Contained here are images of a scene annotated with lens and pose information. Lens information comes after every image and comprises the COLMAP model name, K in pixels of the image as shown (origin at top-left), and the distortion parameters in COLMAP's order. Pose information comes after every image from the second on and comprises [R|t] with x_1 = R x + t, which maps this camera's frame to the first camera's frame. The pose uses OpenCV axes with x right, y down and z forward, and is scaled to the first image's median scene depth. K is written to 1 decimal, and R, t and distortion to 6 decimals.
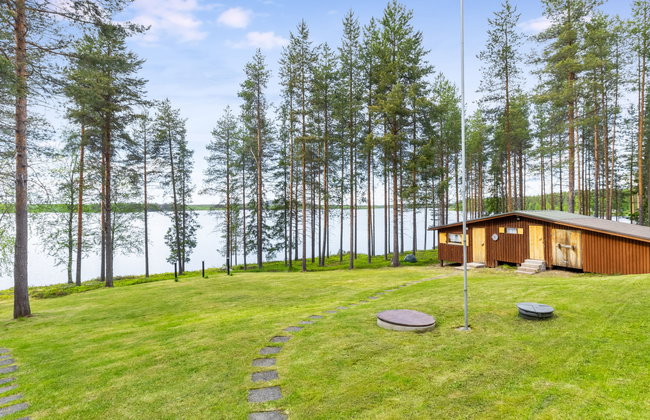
lens RADIAL K [[333.6, 0, 327.6], [0, 333.6, 205.6], [0, 0, 1]] dist [0.000818, -0.000144]
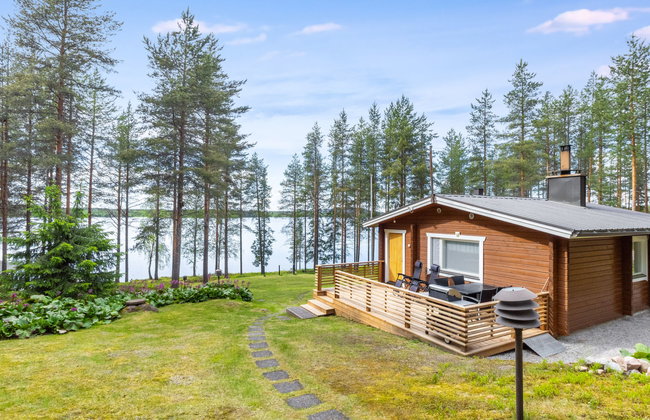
lens RADIAL K [[333.6, 0, 327.6], [0, 333.6, 205.6], [0, 0, 1]] dist [0.000818, -0.000144]
pose [[0.981532, 0.006925, -0.191170, 0.107854], [-0.010656, 0.999772, -0.018499, -0.064318], [0.190999, 0.020194, 0.981383, -0.359835]]
